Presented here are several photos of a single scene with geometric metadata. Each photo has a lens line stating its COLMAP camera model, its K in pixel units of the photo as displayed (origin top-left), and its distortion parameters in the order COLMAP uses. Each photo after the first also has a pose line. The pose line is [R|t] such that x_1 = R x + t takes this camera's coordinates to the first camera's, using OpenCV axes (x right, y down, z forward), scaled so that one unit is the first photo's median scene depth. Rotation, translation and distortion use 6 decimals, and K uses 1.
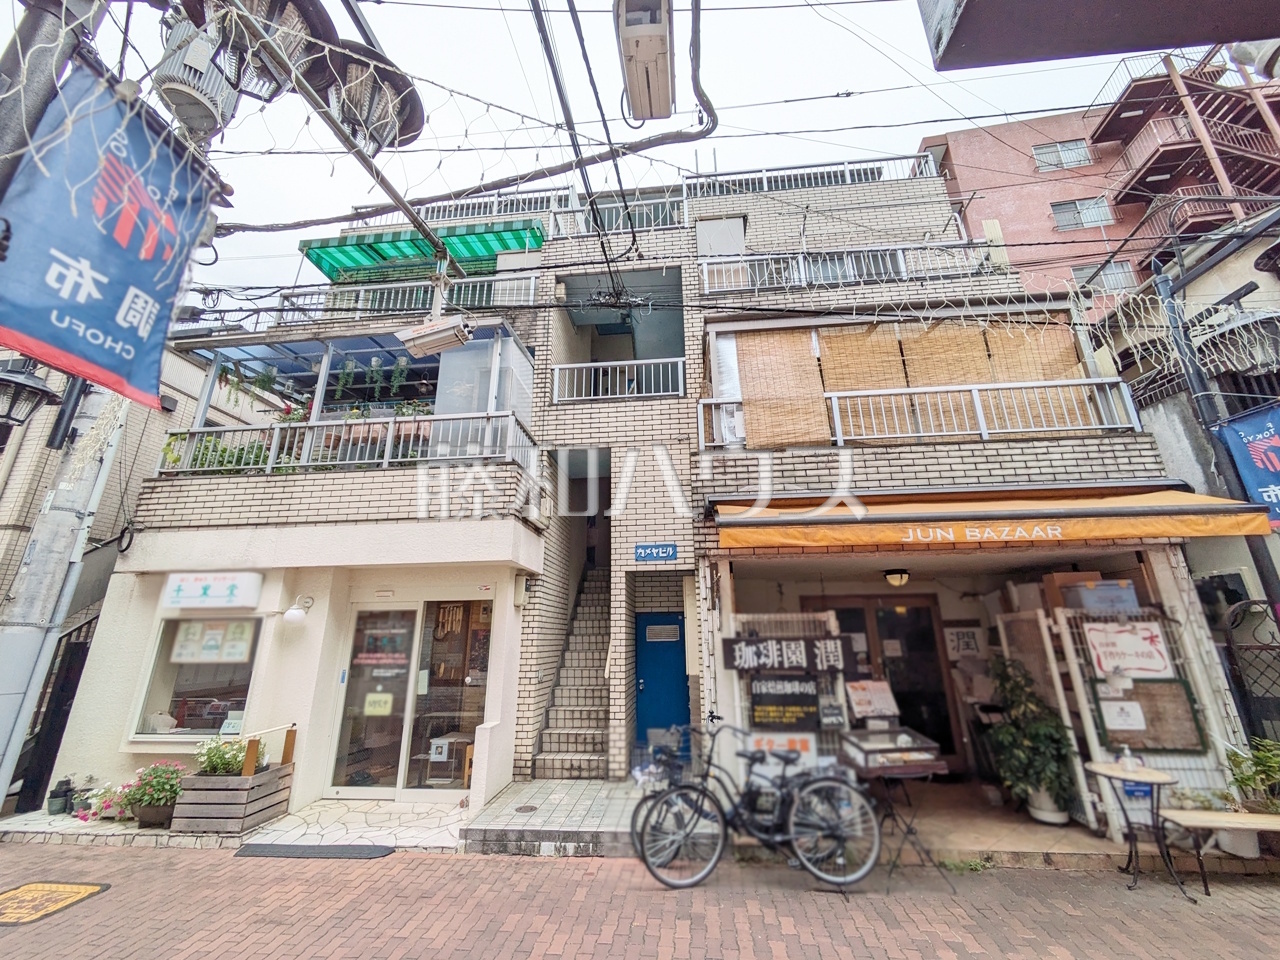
lens RADIAL K [[507.6, 0, 644.1], [0, 507.6, 480.0], [0, 0, 1]] dist [0.000630, 0.001236]
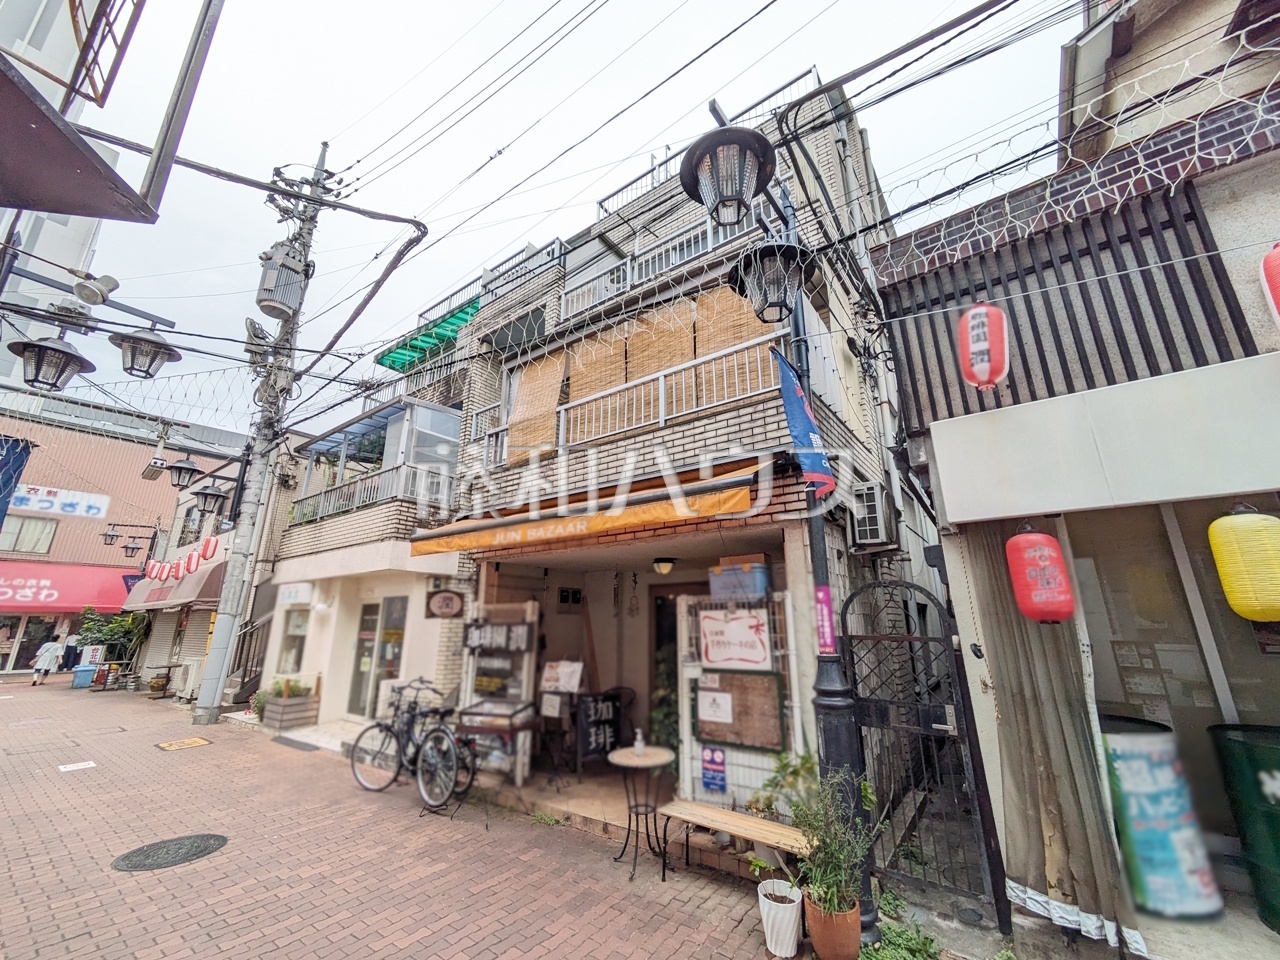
lens RADIAL K [[507.6, 0, 641.3], [0, 507.6, 480.6], [0, 0, 1]] dist [0.000630, 0.001236]
pose [[0.859237, -0.131512, -0.494385, 1.082296], [0.146761, 0.989139, -0.008052, 0.025390], [0.490074, -0.065638, 0.869206, 0.107610]]
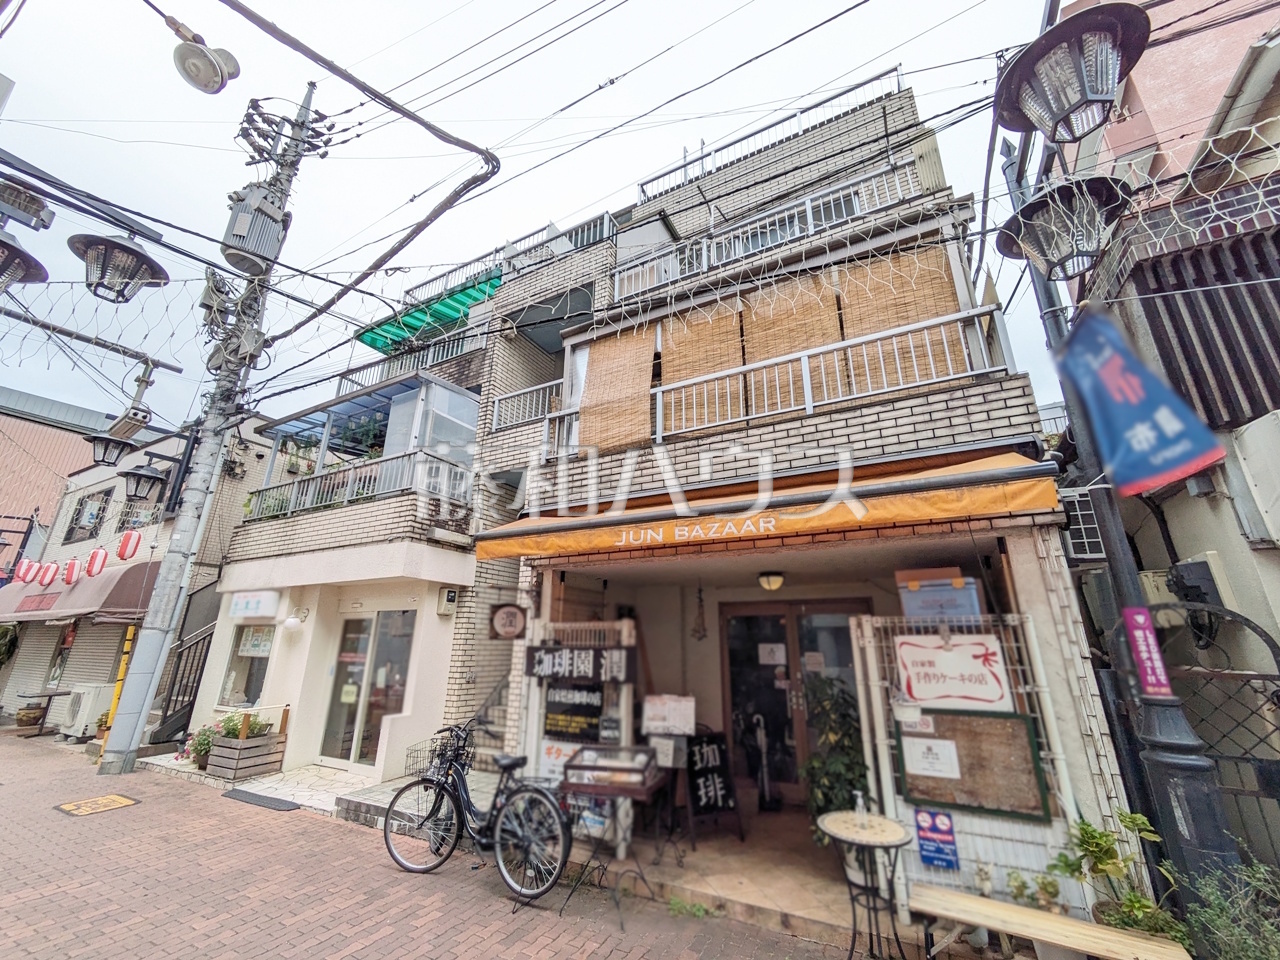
lens RADIAL K [[507.6, 0, 642.7], [0, 507.6, 480.9], [0, 0, 1]] dist [0.000630, 0.001236]
pose [[0.923352, -0.101546, -0.370284, 0.696153], [0.098296, 0.994772, -0.027691, 0.024999], [0.371160, -0.010829, 0.928506, 0.113161]]
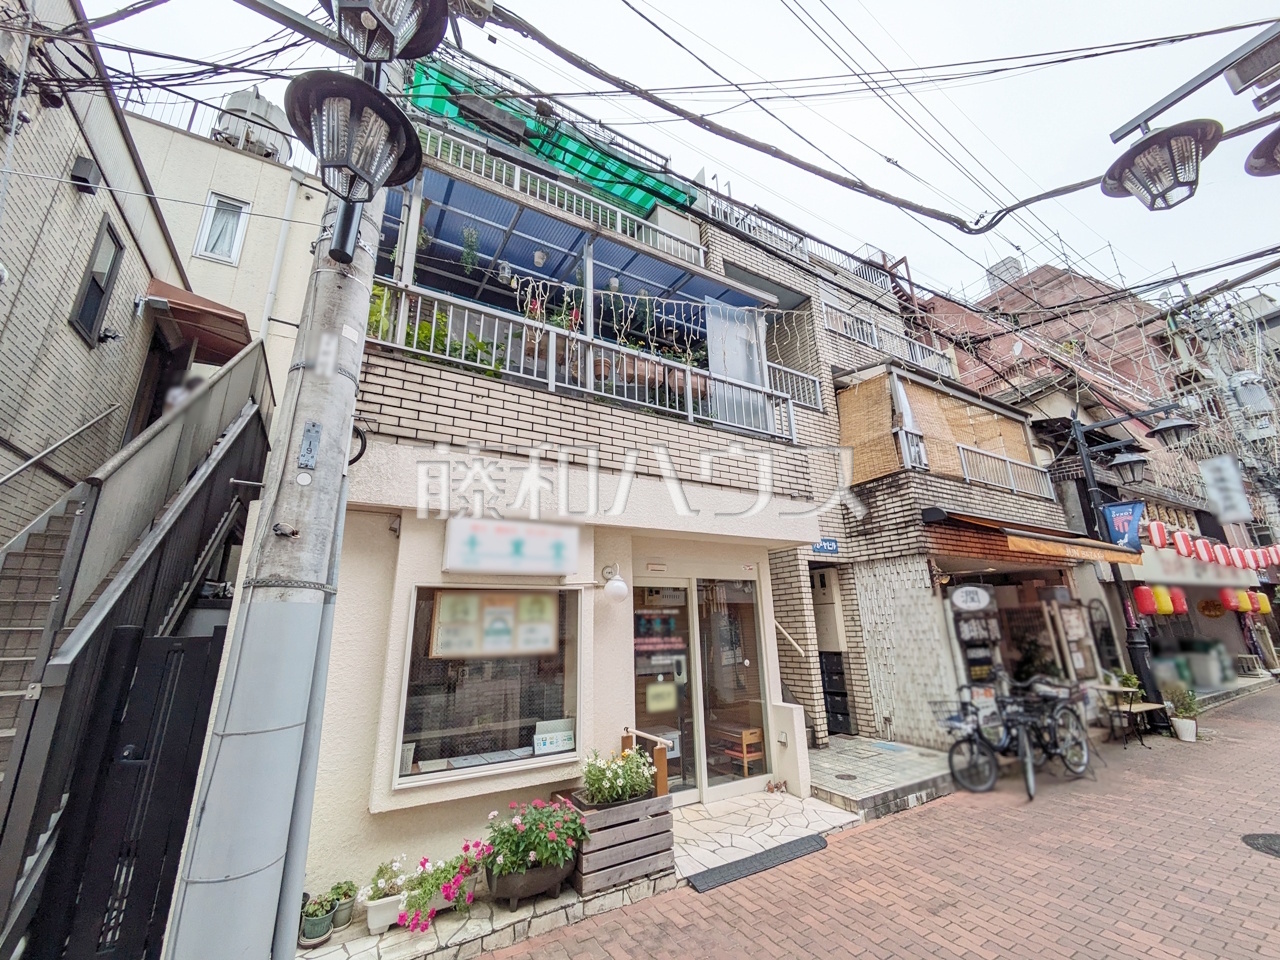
lens RADIAL K [[507.6, 0, 641.8], [0, 507.6, 478.9], [0, 0, 1]] dist [0.000630, 0.001236]
pose [[0.803387, 0.159868, 0.573595, -1.142733], [-0.164172, 0.985418, -0.044707, 0.132148], [-0.572378, -0.058251, 0.817918, 0.363207]]
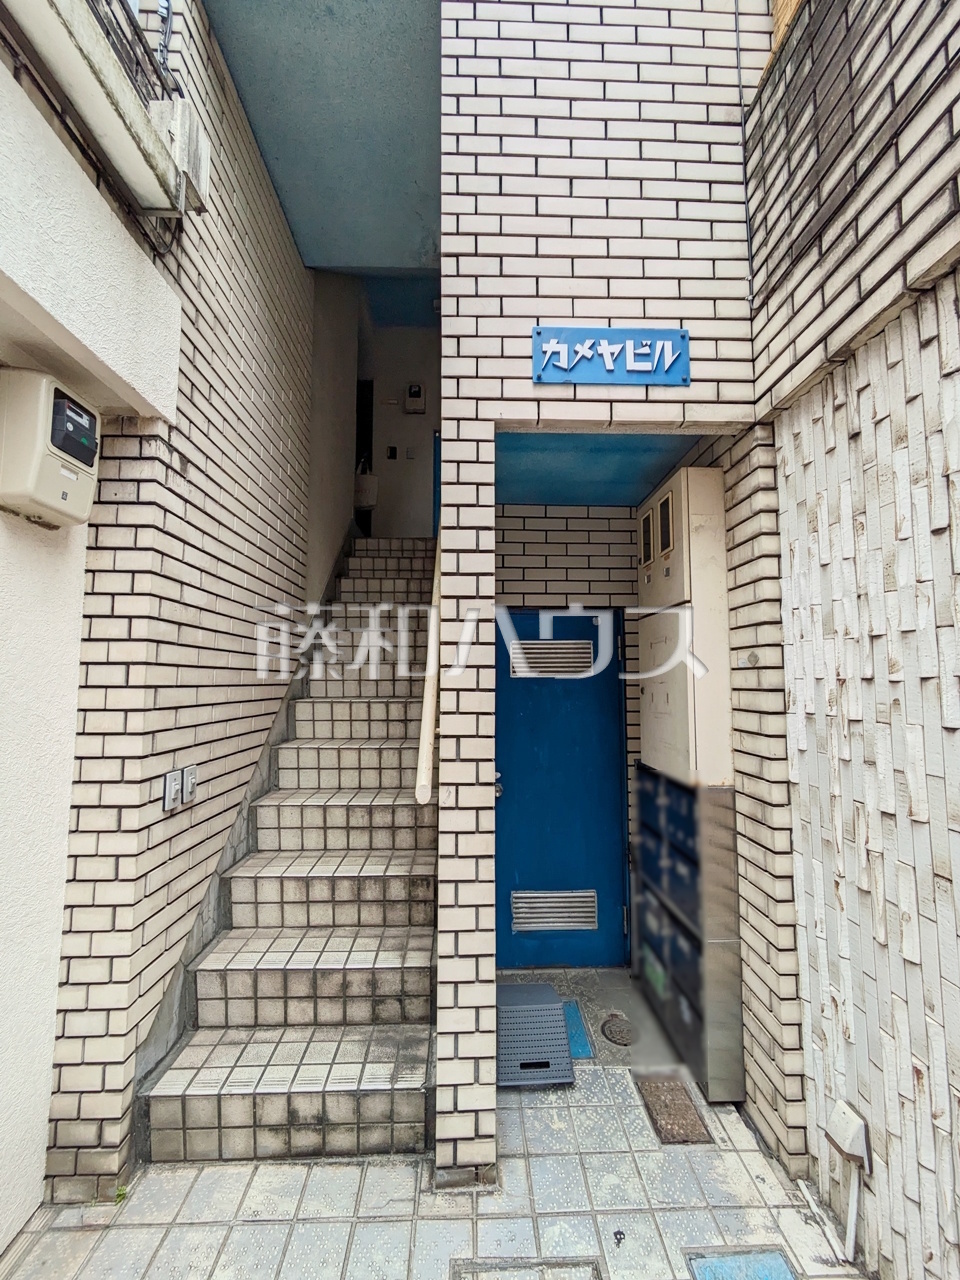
lens RADIAL K [[507.6, 0, 482.3], [0, 507.6, 642.6], [0, 0, 1]] dist [0.000630, 0.001236]
pose [[0.991568, 0.021047, 0.127870, -0.087109], [-0.049310, 0.973778, 0.222093, 0.270708], [-0.119842, -0.226526, 0.966604, 0.831703]]
